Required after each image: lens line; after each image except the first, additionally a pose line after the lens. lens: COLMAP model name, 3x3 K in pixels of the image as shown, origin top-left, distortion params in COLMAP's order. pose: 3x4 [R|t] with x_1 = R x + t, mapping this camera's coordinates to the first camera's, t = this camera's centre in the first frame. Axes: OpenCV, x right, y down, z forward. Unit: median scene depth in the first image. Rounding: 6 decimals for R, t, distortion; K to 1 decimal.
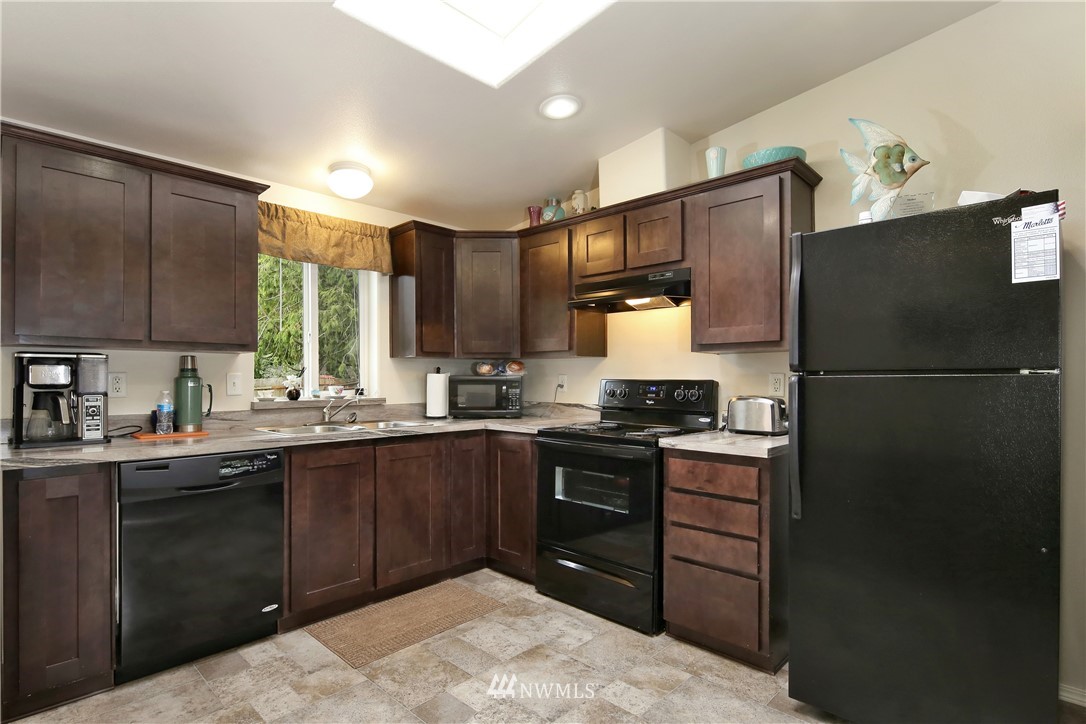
lens RADIAL K [[548.8, 0, 543.3], [0, 548.8, 368.2], [0, 0, 1]] dist [-0.003347, -0.002935]
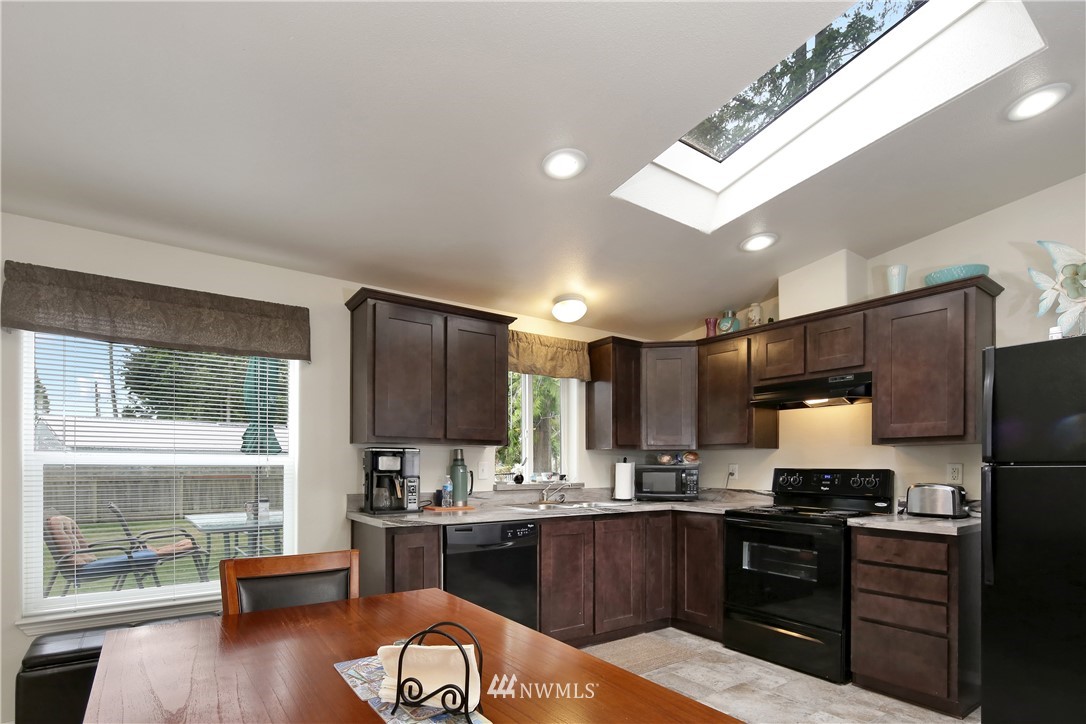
lens RADIAL K [[548.8, 0, 531.7], [0, 548.8, 460.0], [0, 0, 1]] dist [-0.003347, -0.002935]
pose [[0.980995, 0.001472, -0.194028, -0.209619], [-0.000437, 0.999985, 0.005381, -0.003530], [0.194034, -0.005194, 0.980981, -0.267292]]
